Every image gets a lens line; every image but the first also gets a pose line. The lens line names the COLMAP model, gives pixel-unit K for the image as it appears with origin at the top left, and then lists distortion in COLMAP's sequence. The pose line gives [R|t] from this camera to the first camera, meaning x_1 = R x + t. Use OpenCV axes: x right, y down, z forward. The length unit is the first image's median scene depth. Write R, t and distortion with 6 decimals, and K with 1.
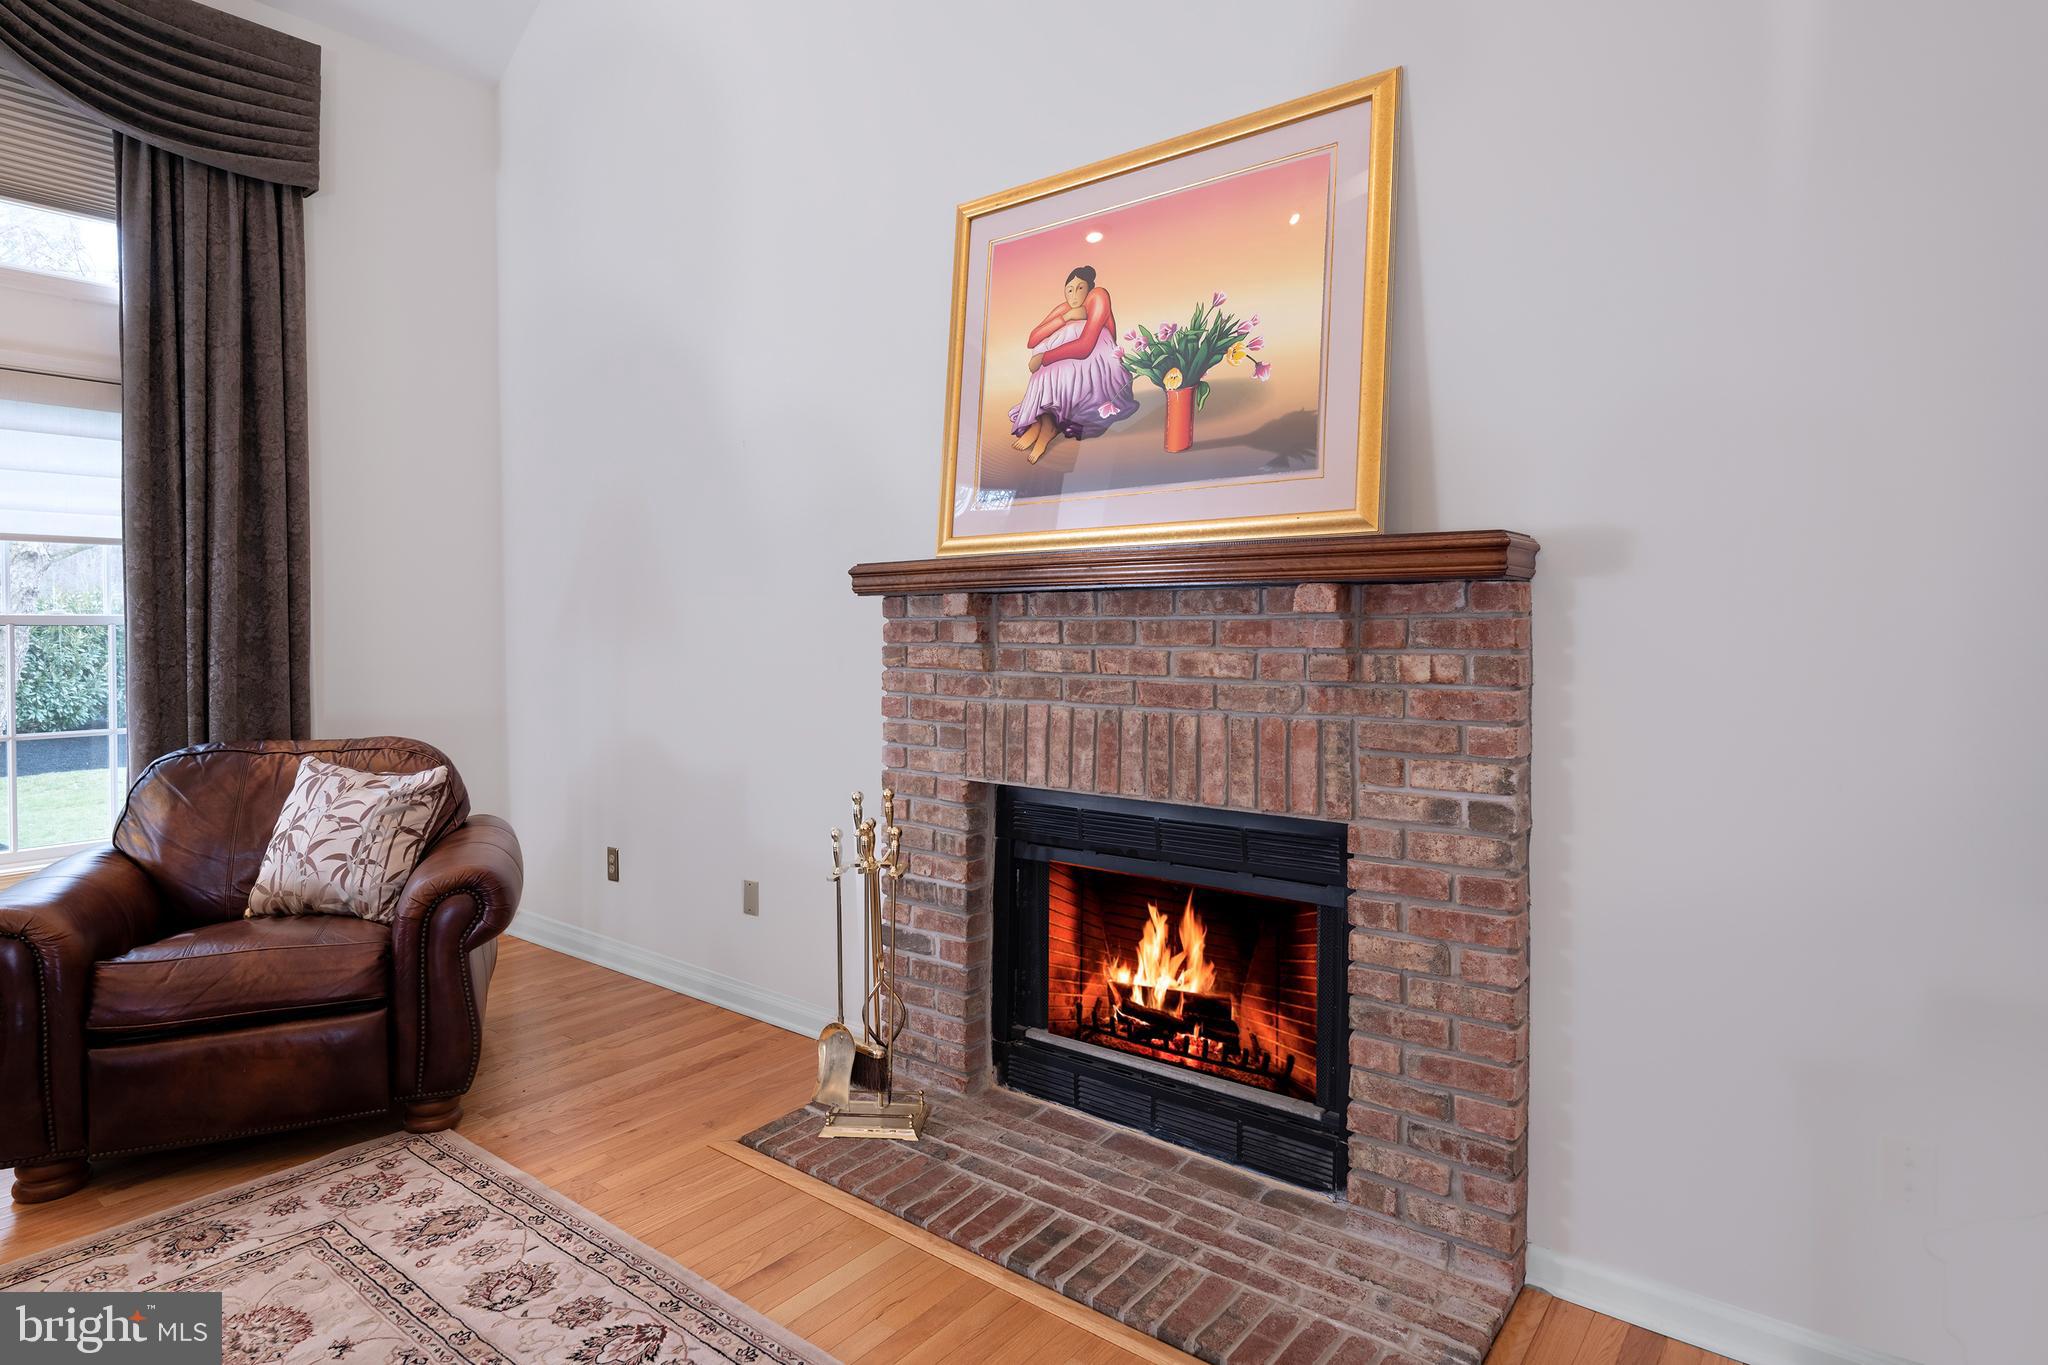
lens RADIAL K [[1007.8, 0, 1056.0], [0, 1007.8, 634.8], [0, 0, 1]] dist [0.001832, 0.000117]
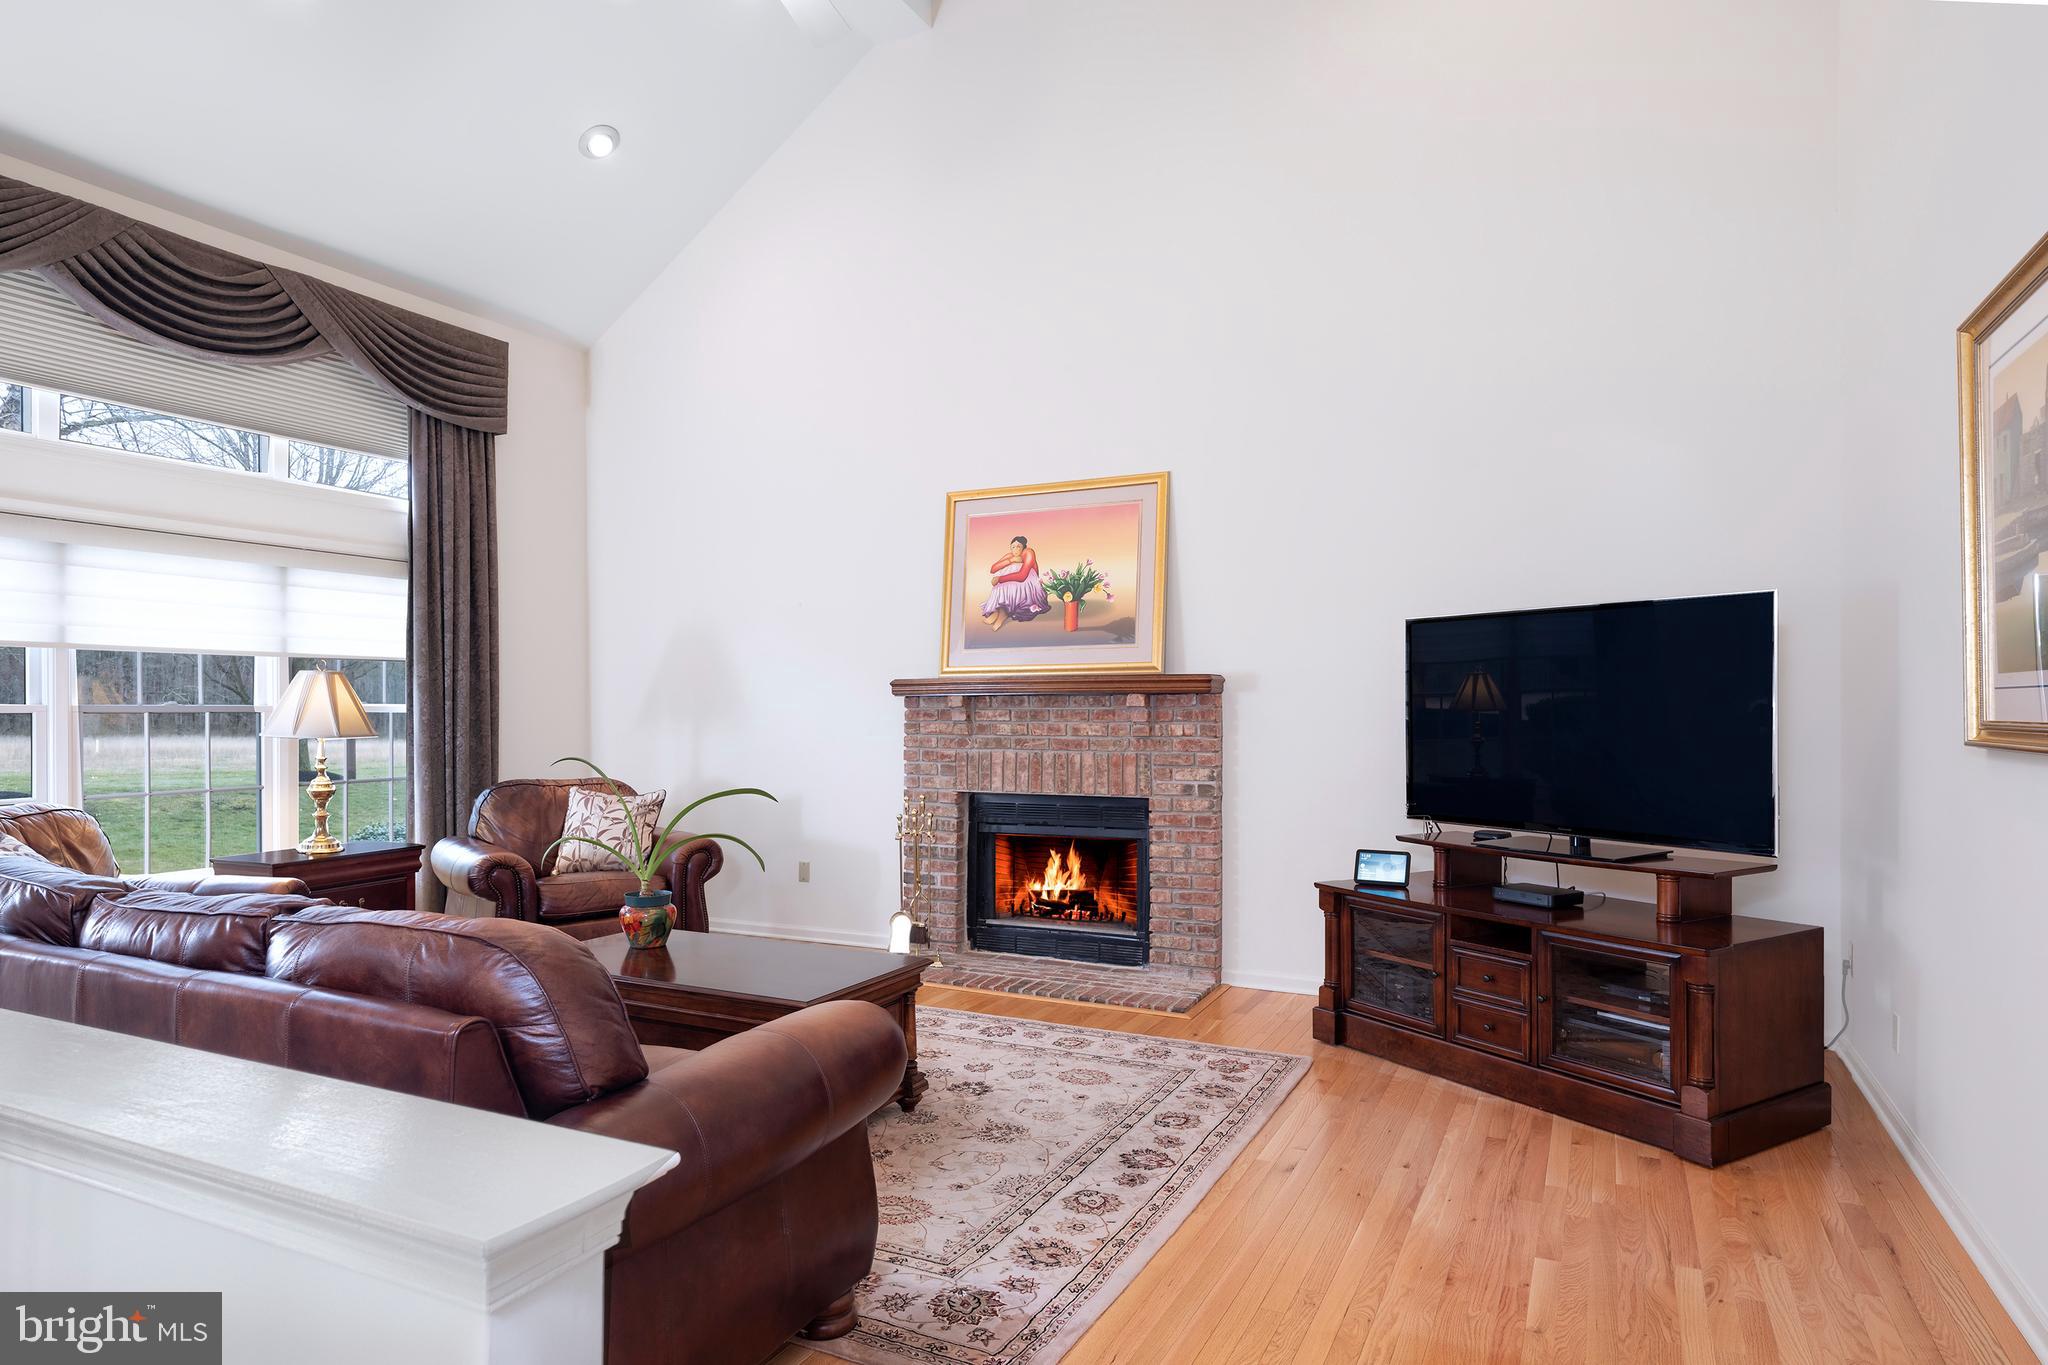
lens RADIAL K [[1146.1, 0, 991.7], [0, 1146.1, 704.2], [0, 0, 1]] dist [0.002501, 0.000310]
pose [[0.981972, 0.001076, 0.189022, -0.472696], [0.001934, 0.999874, -0.015740, 0.011616], [-0.189015, 0.015822, 0.981847, -1.275422]]
